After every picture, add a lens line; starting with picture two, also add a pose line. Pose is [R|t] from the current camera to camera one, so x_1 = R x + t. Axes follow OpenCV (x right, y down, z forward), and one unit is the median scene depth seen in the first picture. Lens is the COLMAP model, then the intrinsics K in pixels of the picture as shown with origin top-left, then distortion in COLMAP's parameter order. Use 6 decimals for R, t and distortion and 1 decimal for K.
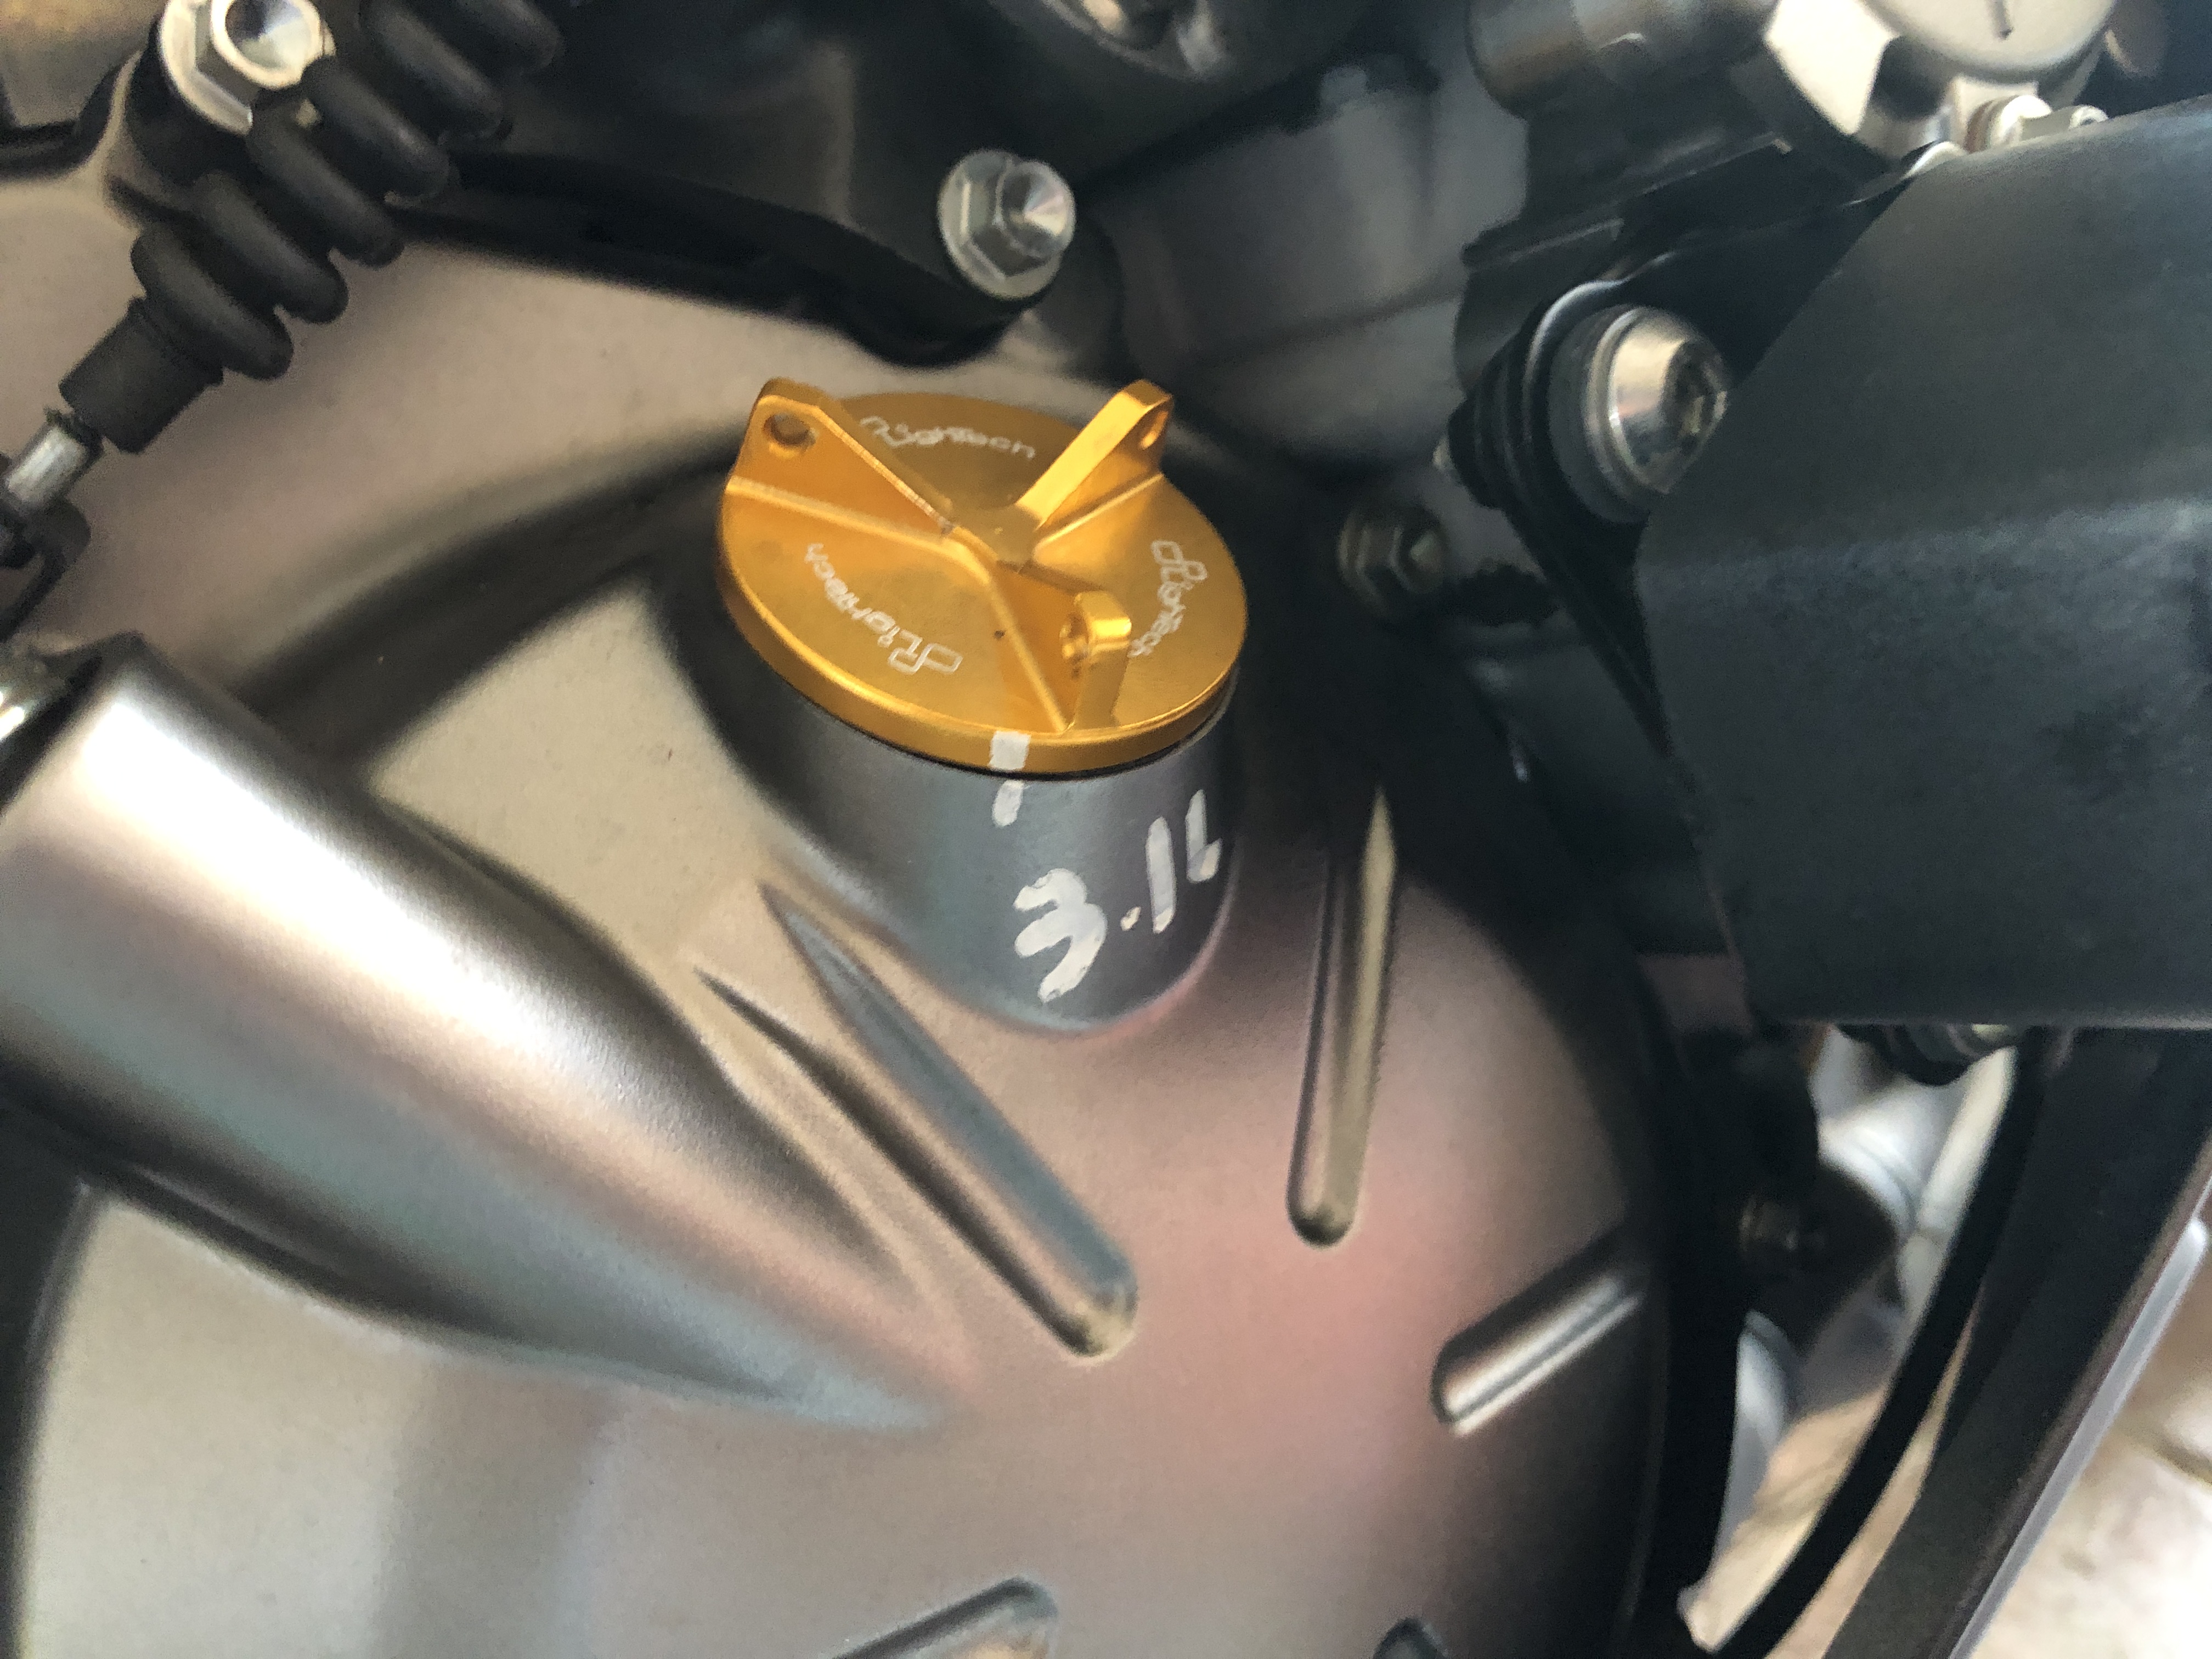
lens RADIAL K [[1945.7, 0, 1102.4], [0, 1945.7, 830.3], [0, 0, 1]] dist [-0.049110, 0.030841]
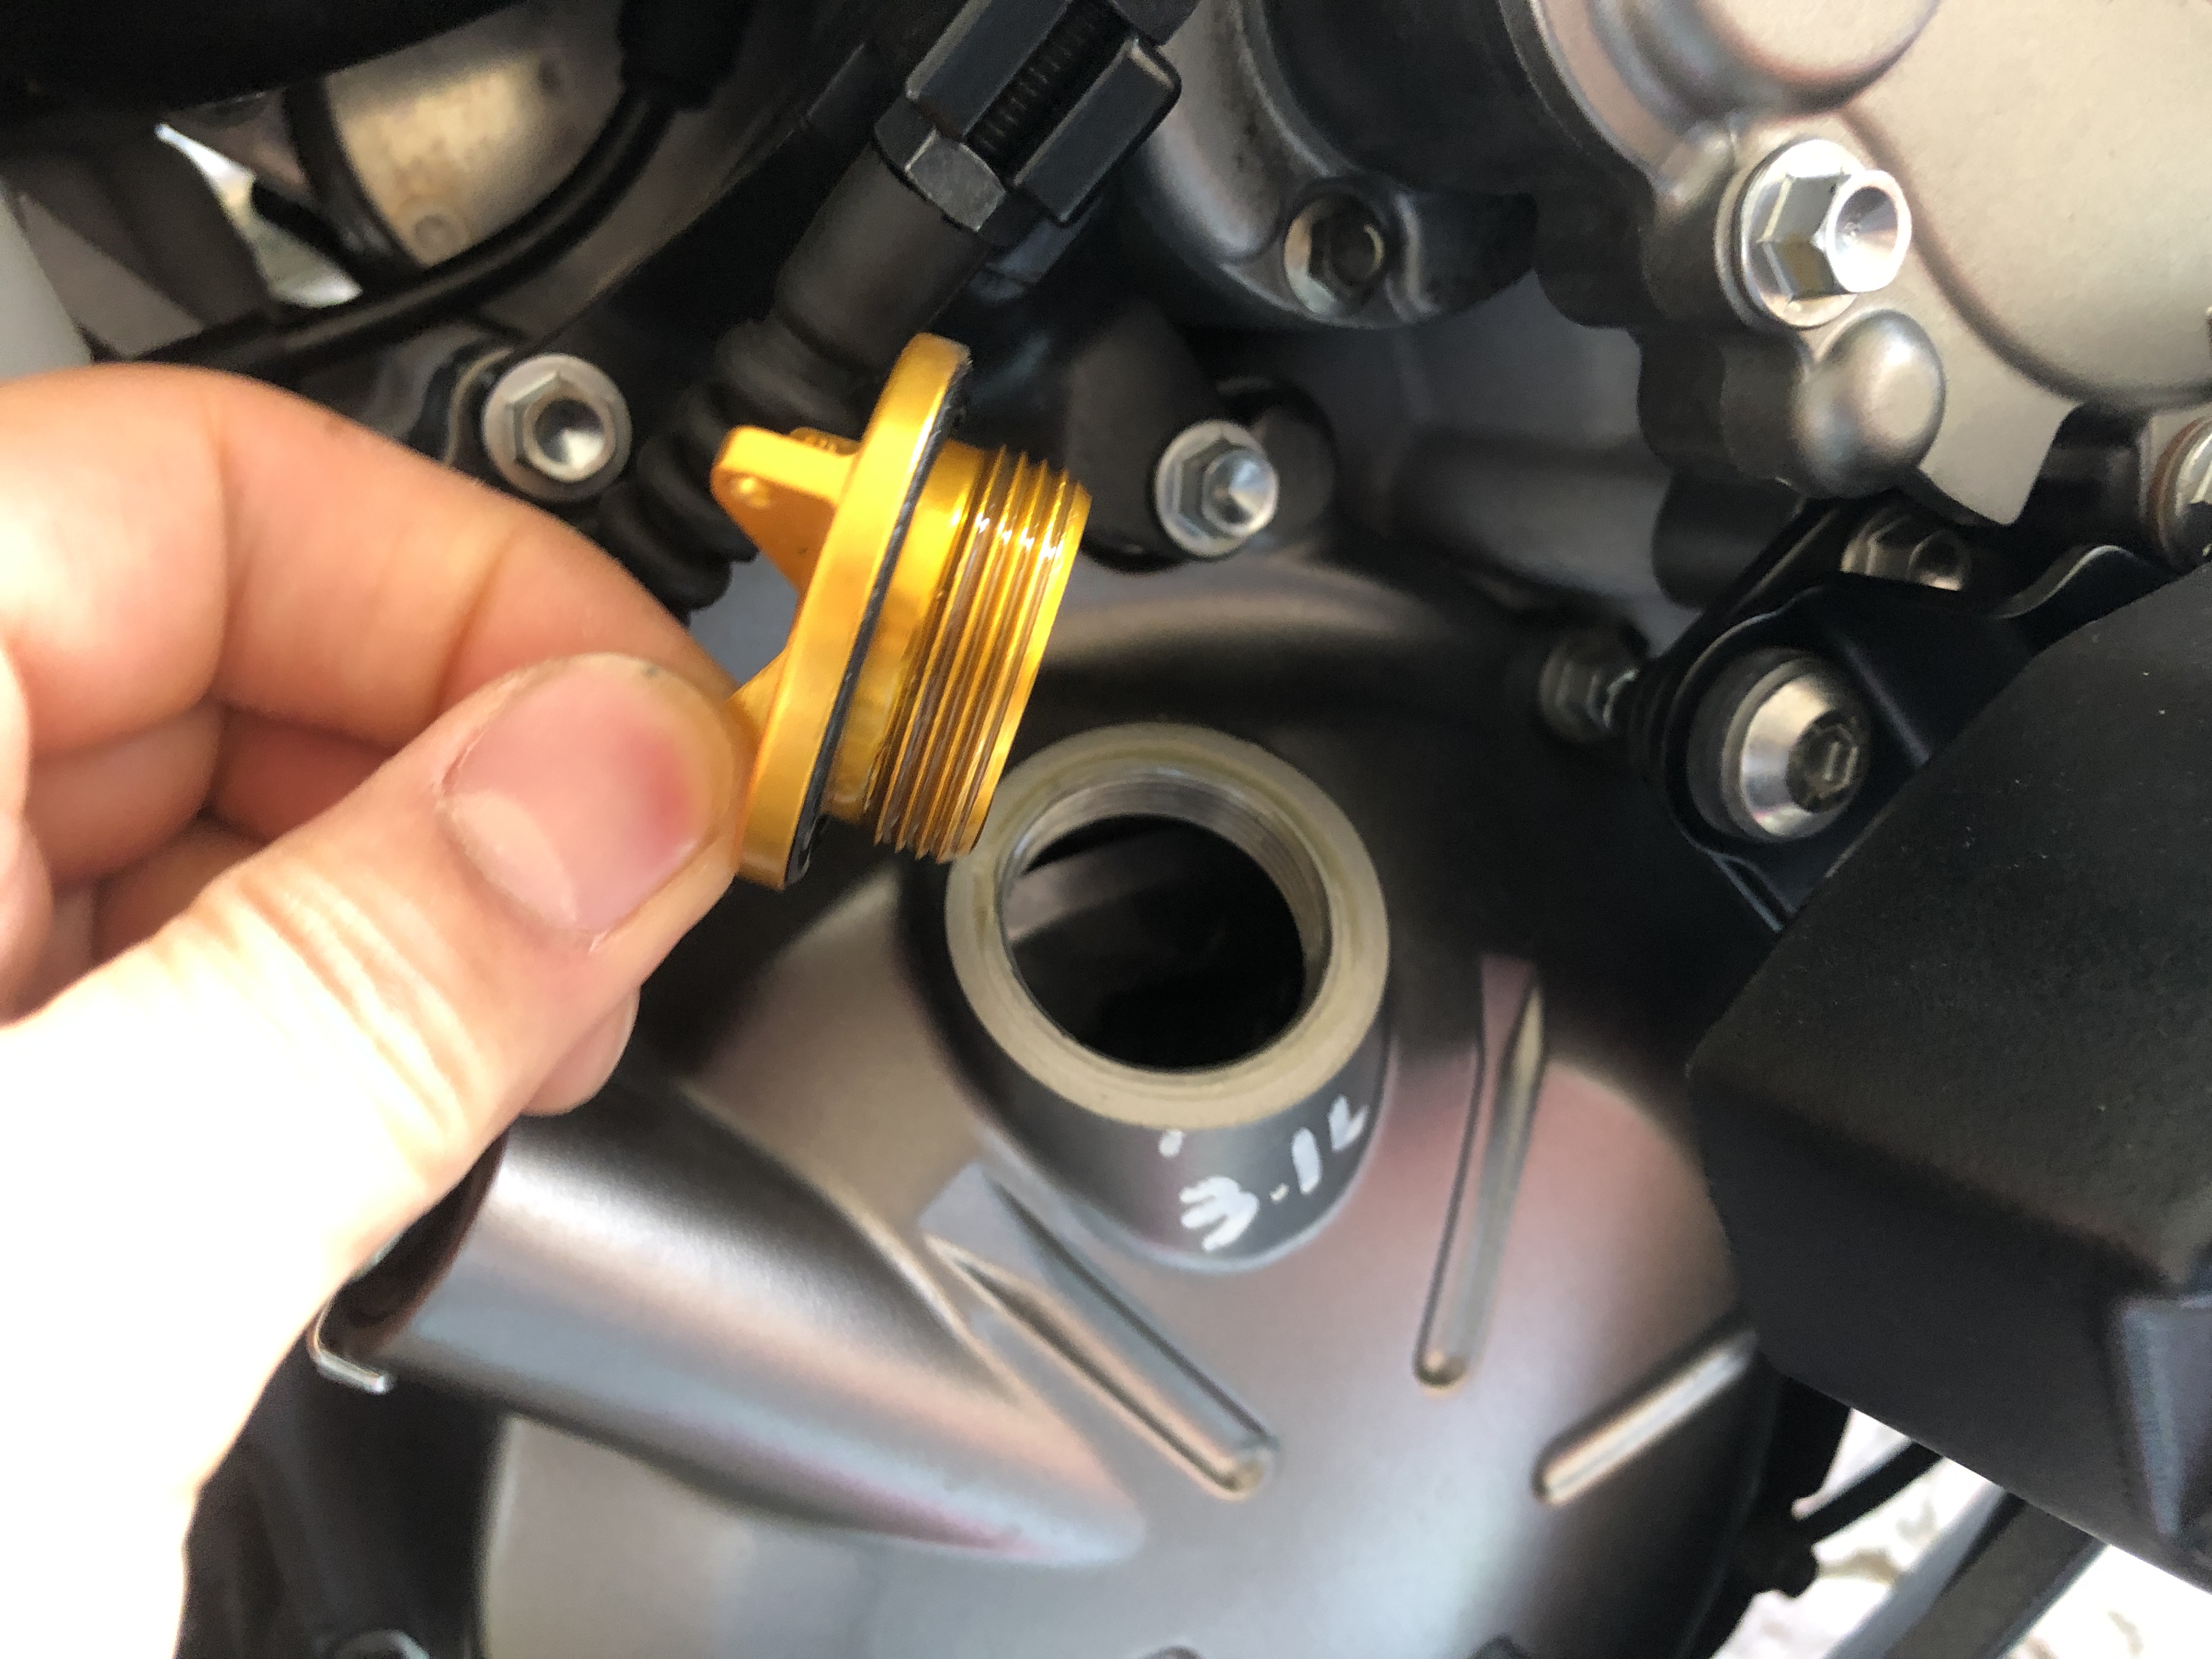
lens RADIAL K [[1945.7, 0, 1092.9], [0, 1945.7, 828.2], [0, 0, 1]] dist [-0.049110, 0.030841]
pose [[0.982344, 0.056466, -0.178357, 0.095542], [-0.004306, 0.959937, 0.280184, -0.474528], [0.187032, -0.274469, 0.943231, -0.107402]]
